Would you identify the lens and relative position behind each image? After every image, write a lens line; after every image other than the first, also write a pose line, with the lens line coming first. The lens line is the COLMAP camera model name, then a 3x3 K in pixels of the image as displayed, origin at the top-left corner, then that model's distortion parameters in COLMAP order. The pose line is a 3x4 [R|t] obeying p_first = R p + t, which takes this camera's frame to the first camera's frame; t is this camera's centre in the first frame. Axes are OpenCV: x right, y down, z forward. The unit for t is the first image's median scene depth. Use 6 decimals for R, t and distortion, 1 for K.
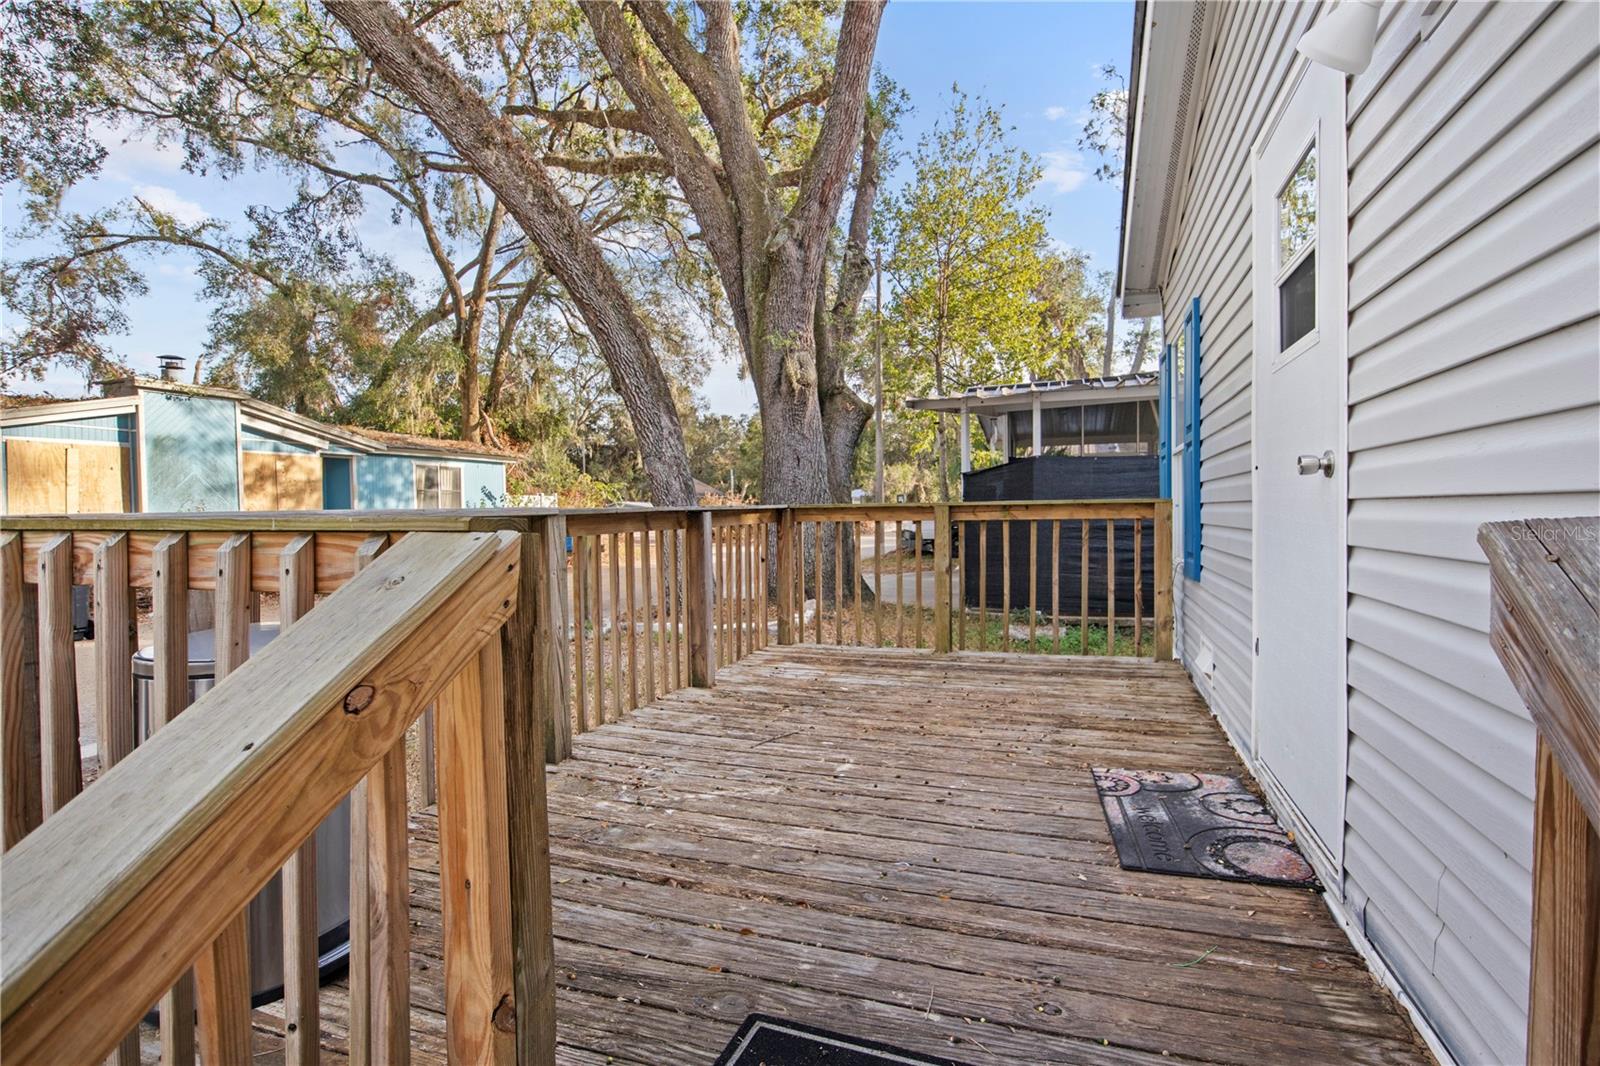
lens RADIAL K [[804.6, 0, 797.9], [0, 804.6, 534.5], [0, 0, 1]] dist [-0.006320, -0.001851]
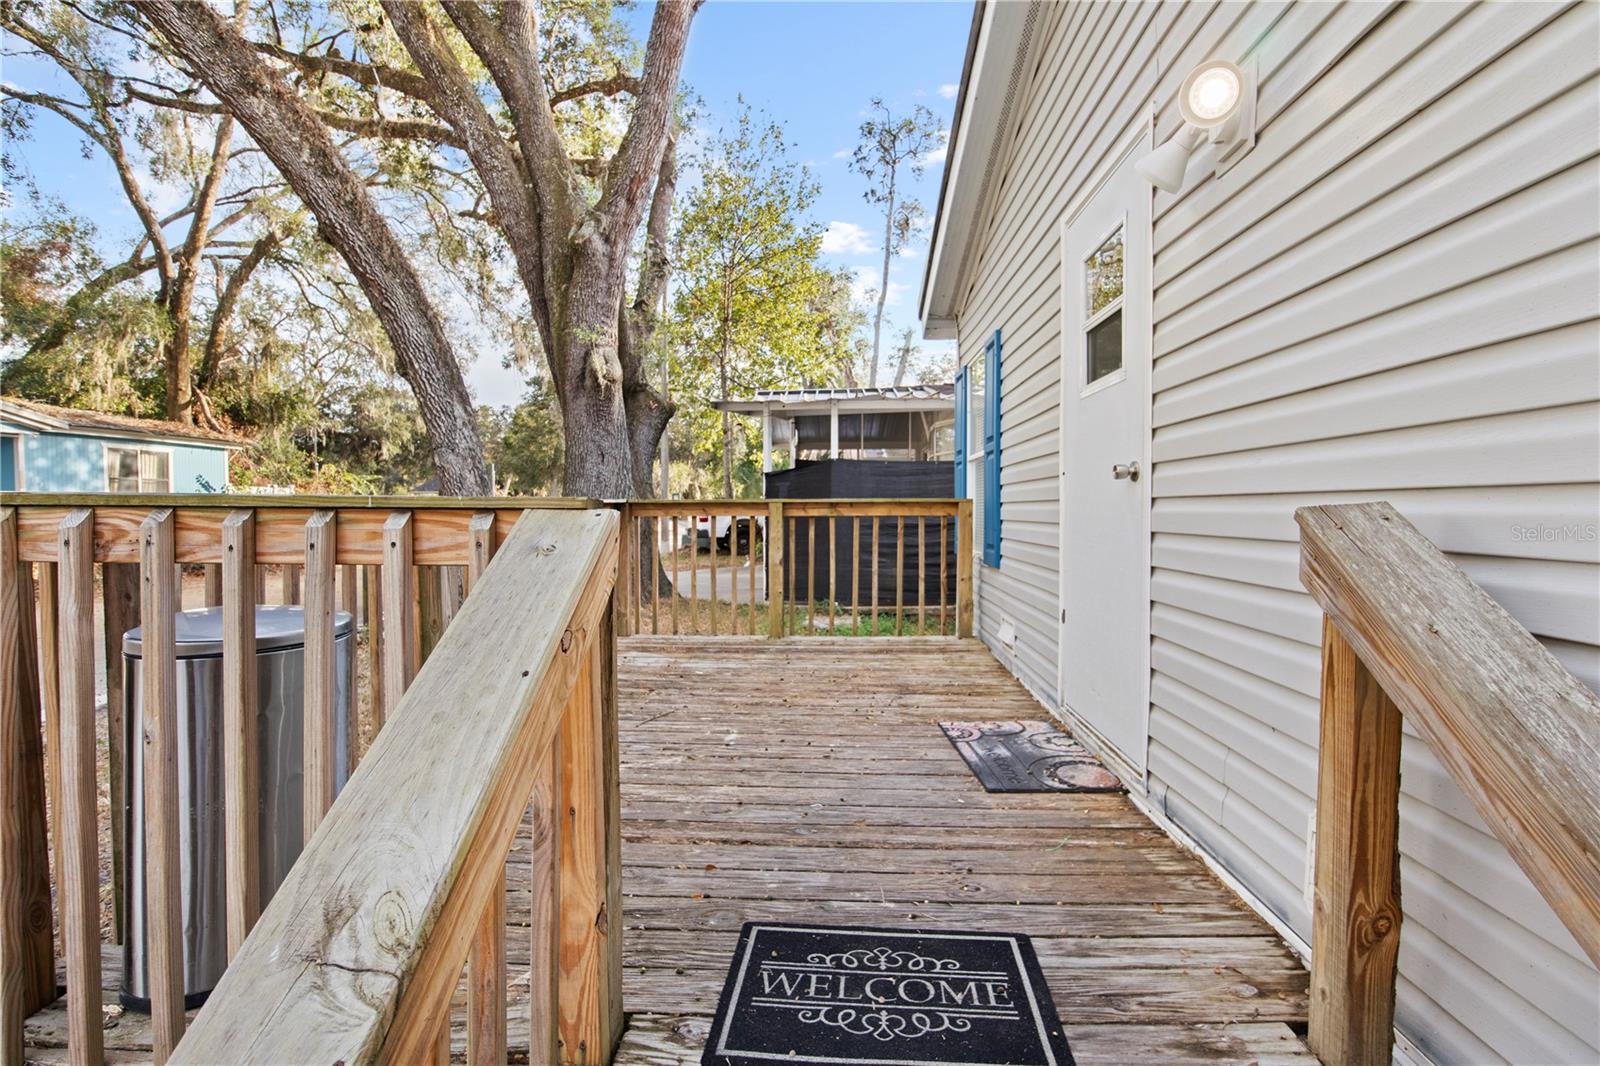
lens RADIAL K [[804.6, 0, 805.9], [0, 804.6, 534.2], [0, 0, 1]] dist [-0.006320, -0.001851]
pose [[0.958228, 0.003005, 0.285989, -0.104415], [-0.003181, 0.999995, 0.000152, 0.007694], [-0.285987, -0.001056, 0.958233, -0.053972]]
